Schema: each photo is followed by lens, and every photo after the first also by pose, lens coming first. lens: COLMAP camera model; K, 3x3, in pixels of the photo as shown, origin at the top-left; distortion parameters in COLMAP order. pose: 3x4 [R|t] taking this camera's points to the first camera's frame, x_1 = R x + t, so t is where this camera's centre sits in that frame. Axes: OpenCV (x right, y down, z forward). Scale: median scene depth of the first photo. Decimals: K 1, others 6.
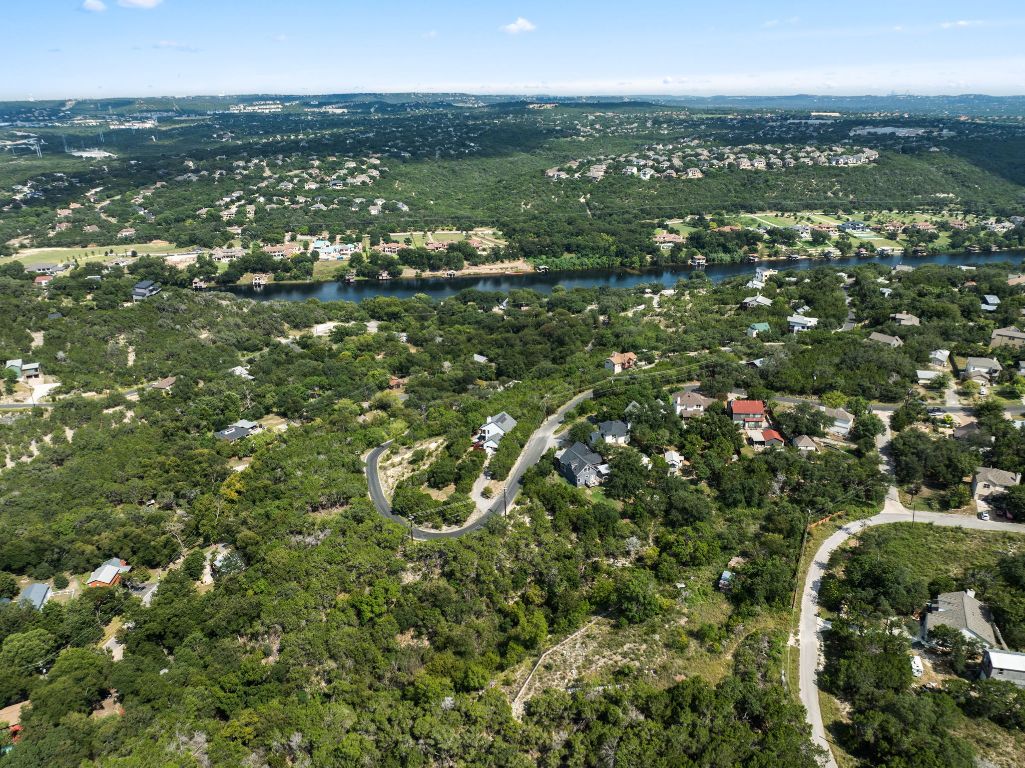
lens RADIAL K [[717.7, 0, 512.5], [0, 717.7, 384.0], [0, 0, 1]] dist [-0.037647, 0.003716]
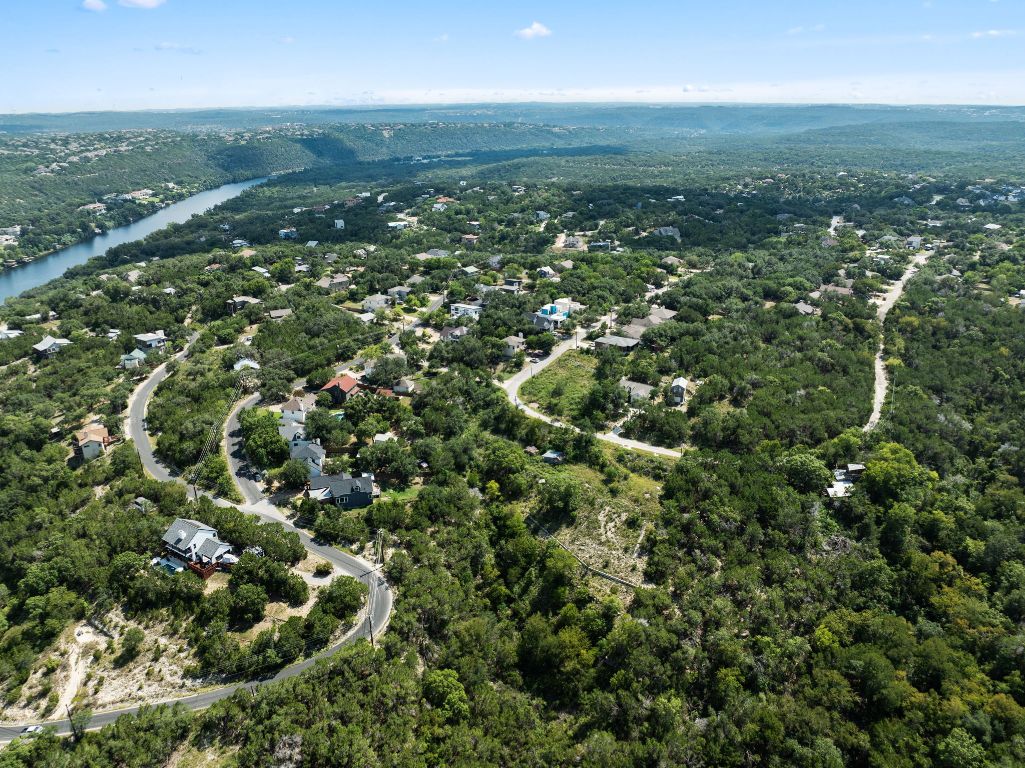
lens RADIAL K [[717.7, 0, 512.5], [0, 717.7, 384.0], [0, 0, 1]] dist [-0.037647, 0.003716]
pose [[0.160592, -0.345279, 0.924658, -0.581315], [0.375145, 0.887865, 0.266387, -0.152497], [-0.912949, 0.304101, 0.272114, 0.419498]]
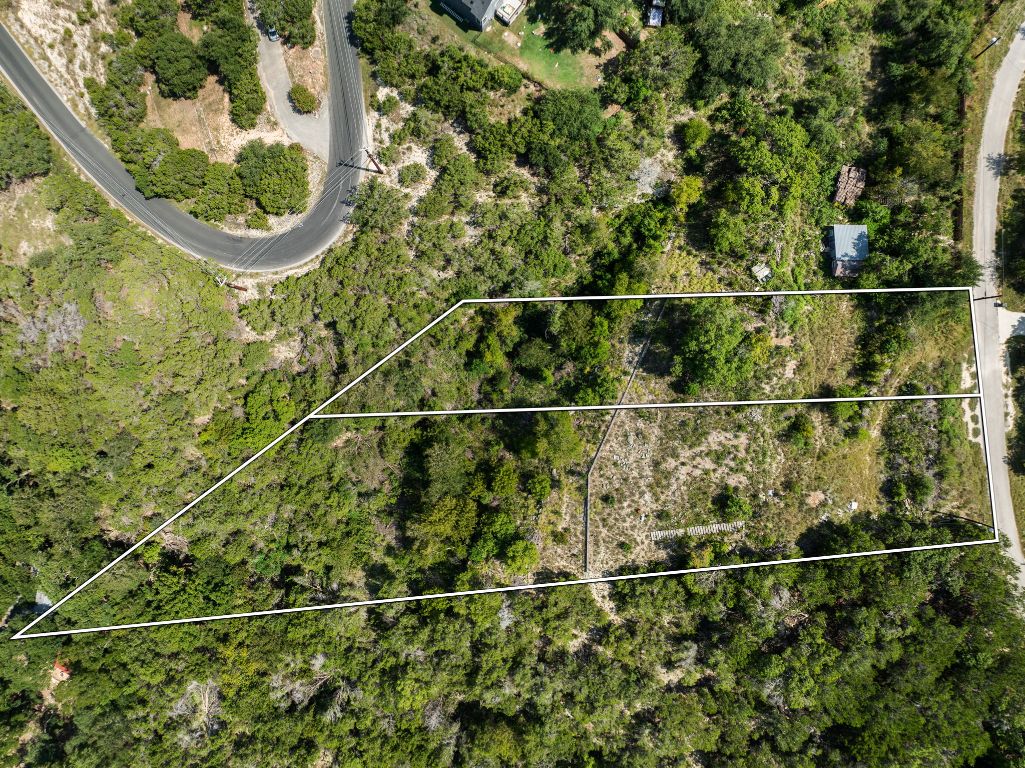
lens RADIAL K [[717.7, 0, 512.5], [0, 717.7, 384.0], [0, 0, 1]] dist [-0.037647, 0.003716]
pose [[0.905822, -0.423377, 0.015428, 0.002560], [0.148008, 0.350366, 0.924844, -0.165659], [-0.396963, -0.835461, 0.380033, 0.506850]]
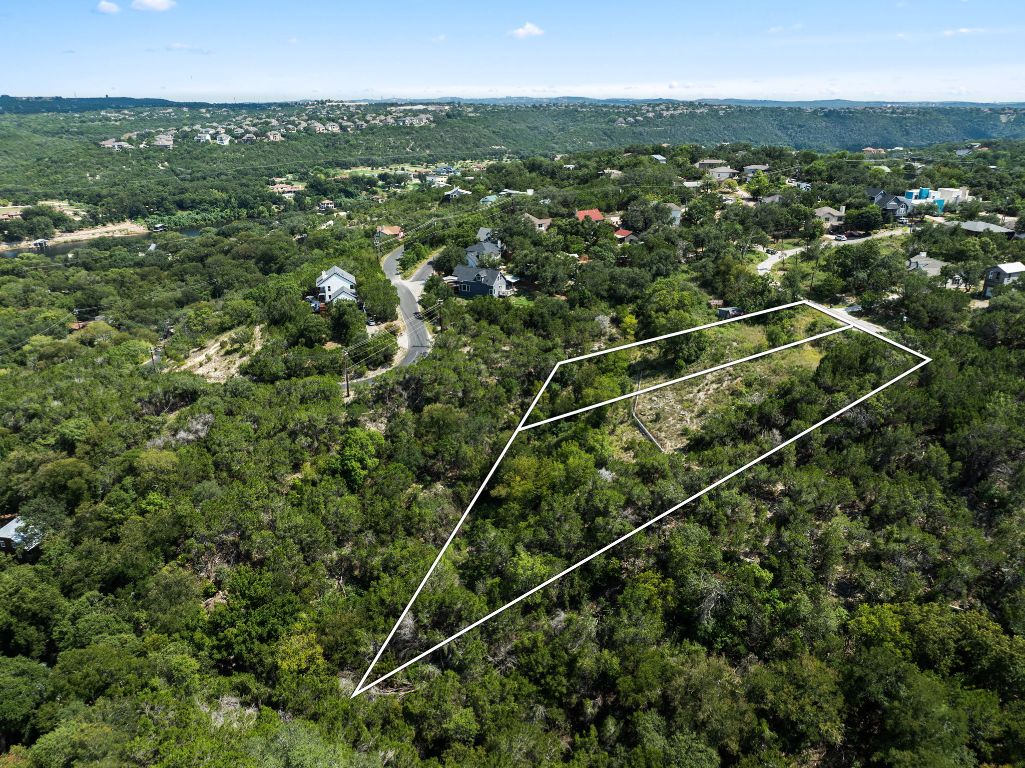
lens RADIAL K [[717.7, 0, 512.5], [0, 717.7, 384.0], [0, 0, 1]] dist [-0.037647, 0.003716]
pose [[0.817178, -0.213879, 0.535235, -0.302305], [0.212909, 0.974939, 0.064522, 0.155399], [-0.535621, 0.061230, 0.842235, 0.222757]]
